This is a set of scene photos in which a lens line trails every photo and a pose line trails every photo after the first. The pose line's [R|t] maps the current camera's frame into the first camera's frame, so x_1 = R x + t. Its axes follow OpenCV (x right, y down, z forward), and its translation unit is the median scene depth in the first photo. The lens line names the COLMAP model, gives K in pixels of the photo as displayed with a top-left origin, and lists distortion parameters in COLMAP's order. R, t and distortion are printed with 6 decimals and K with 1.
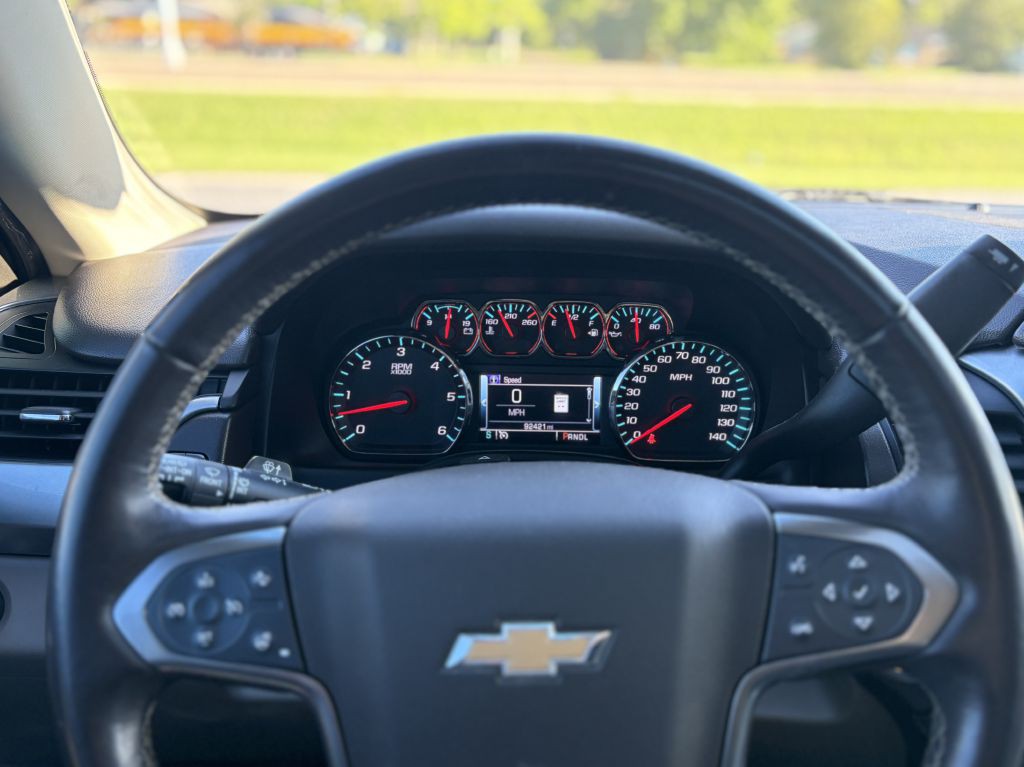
lens RADIAL K [[851.4, 0, 535.3], [0, 851.4, 382.6], [0, 0, 1]] dist [0.066994, -0.000460]
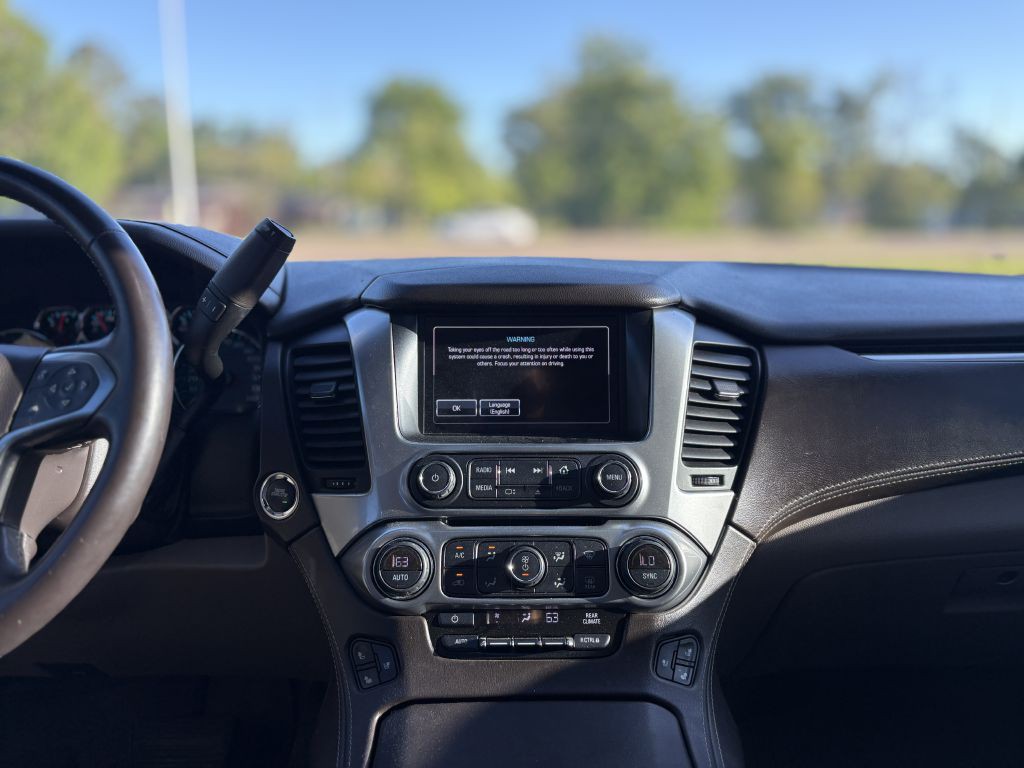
lens RADIAL K [[804.7, 0, 531.2], [0, 804.7, 382.4], [0, 0, 1]] dist [0.063748, -0.085644]
pose [[0.999488, -0.029670, -0.011940, 0.701974], [0.027136, 0.984304, -0.174382, 0.287372], [0.016927, 0.173969, 0.984606, -0.315234]]
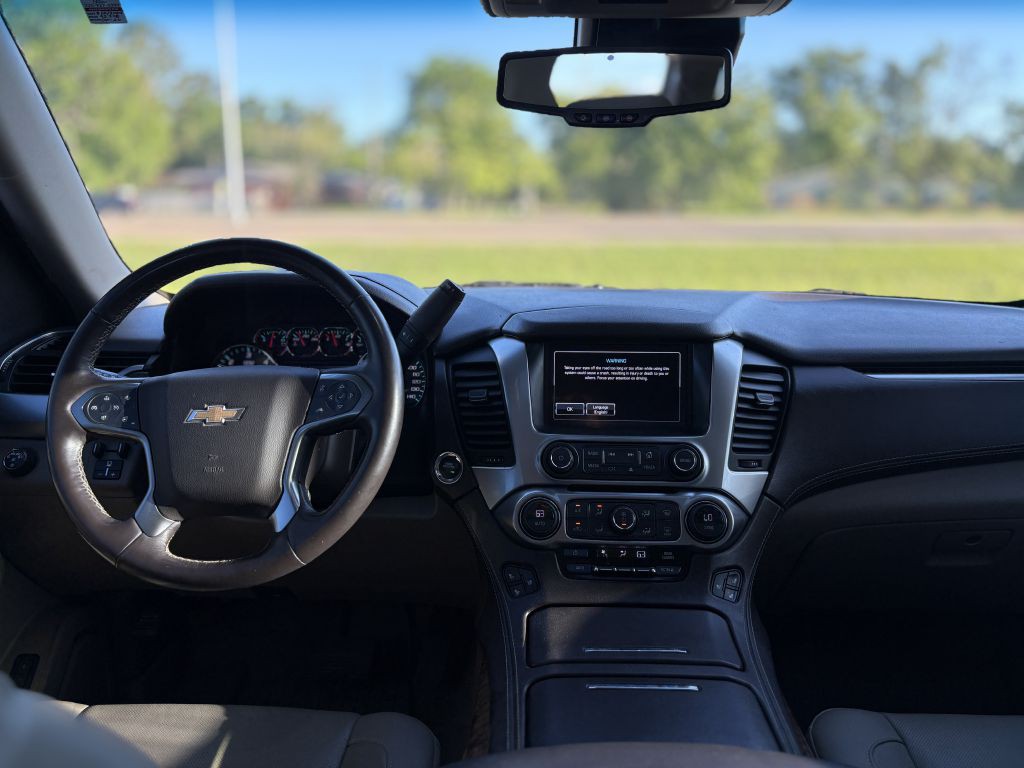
lens RADIAL K [[804.7, 0, 531.2], [0, 804.7, 382.4], [0, 0, 1]] dist [0.063748, -0.085644]
pose [[0.998239, -0.014716, -0.057472, 0.596310], [0.005926, 0.988634, -0.150224, 0.309996], [0.059029, 0.149619, 0.986980, -0.791219]]
